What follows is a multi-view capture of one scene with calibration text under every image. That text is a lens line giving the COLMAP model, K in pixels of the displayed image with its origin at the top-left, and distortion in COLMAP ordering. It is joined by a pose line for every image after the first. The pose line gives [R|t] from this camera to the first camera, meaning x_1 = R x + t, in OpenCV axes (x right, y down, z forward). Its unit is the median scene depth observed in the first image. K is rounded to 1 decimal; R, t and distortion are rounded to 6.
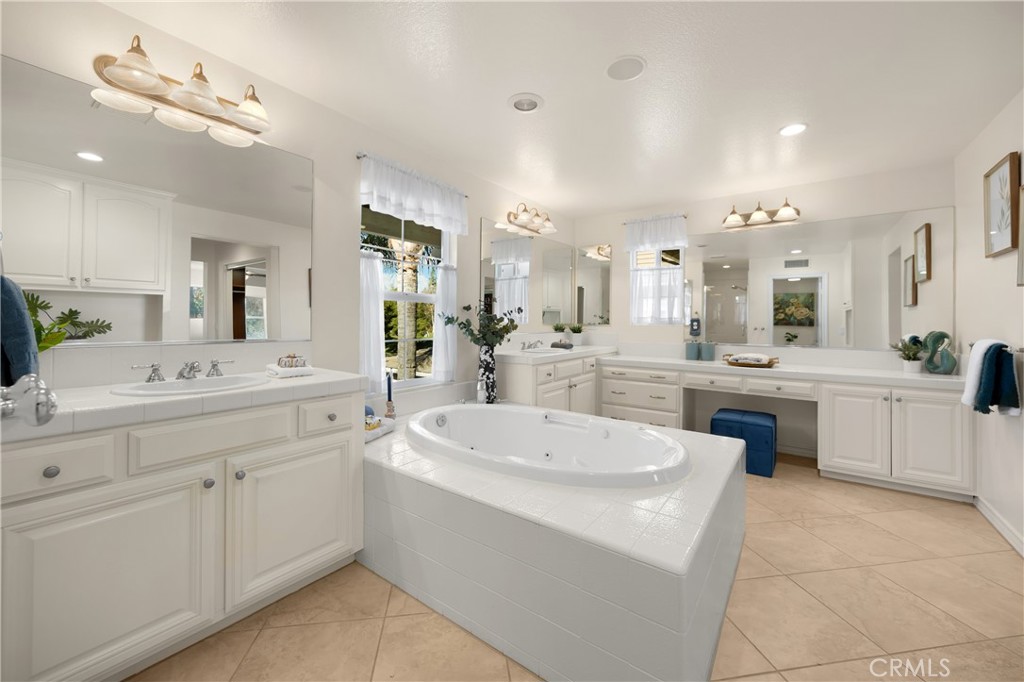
lens RADIAL K [[393.7, 0, 516.9], [0, 393.7, 324.9], [0, 0, 1]] dist [0.001200, 0.000128]
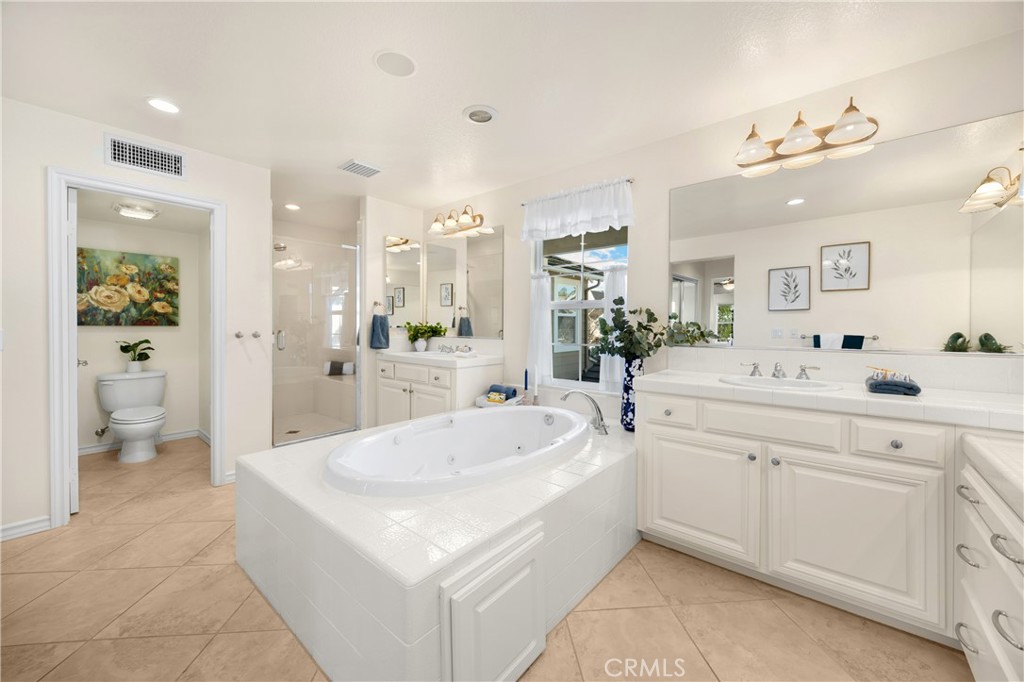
lens RADIAL K [[393.7, 0, 516.9], [0, 393.7, 324.9], [0, 0, 1]] dist [0.001200, 0.000128]
pose [[-0.070038, -0.004611, -0.997534, 0.750507], [-0.008720, 0.999954, -0.004010, -0.008622], [0.997506, 0.008418, -0.070075, 0.833842]]
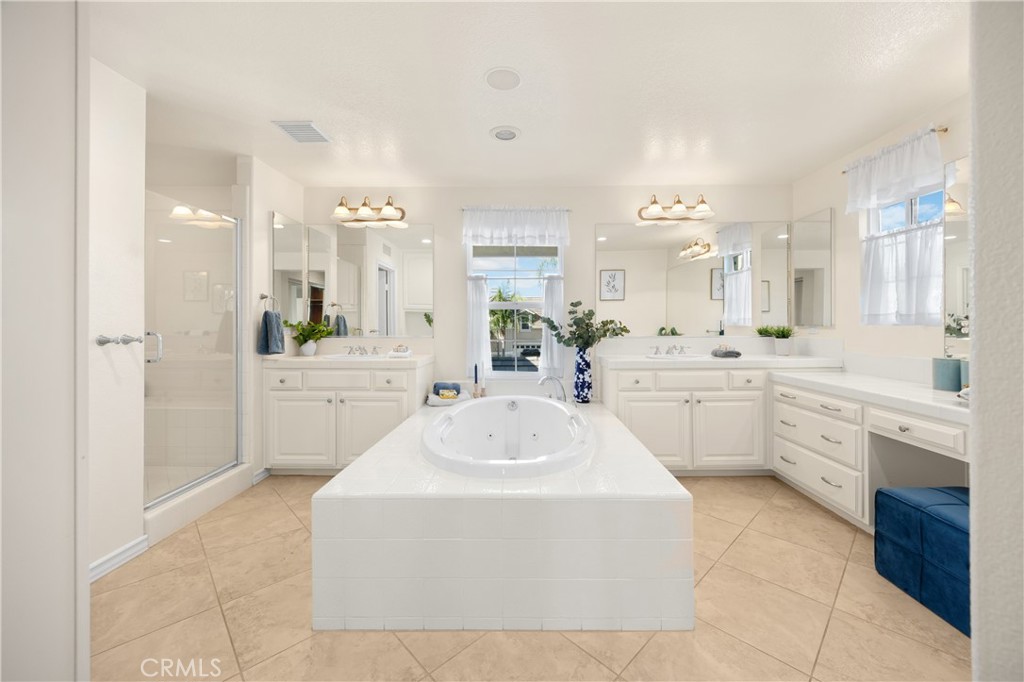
lens RADIAL K [[393.7, 0, 516.9], [0, 393.7, 324.9], [0, 0, 1]] dist [0.001200, 0.000128]
pose [[0.582176, -0.008231, -0.813021, 0.690603], [0.002236, 0.999961, -0.008522, 0.001459], [0.813060, 0.003143, 0.582172, 0.247854]]
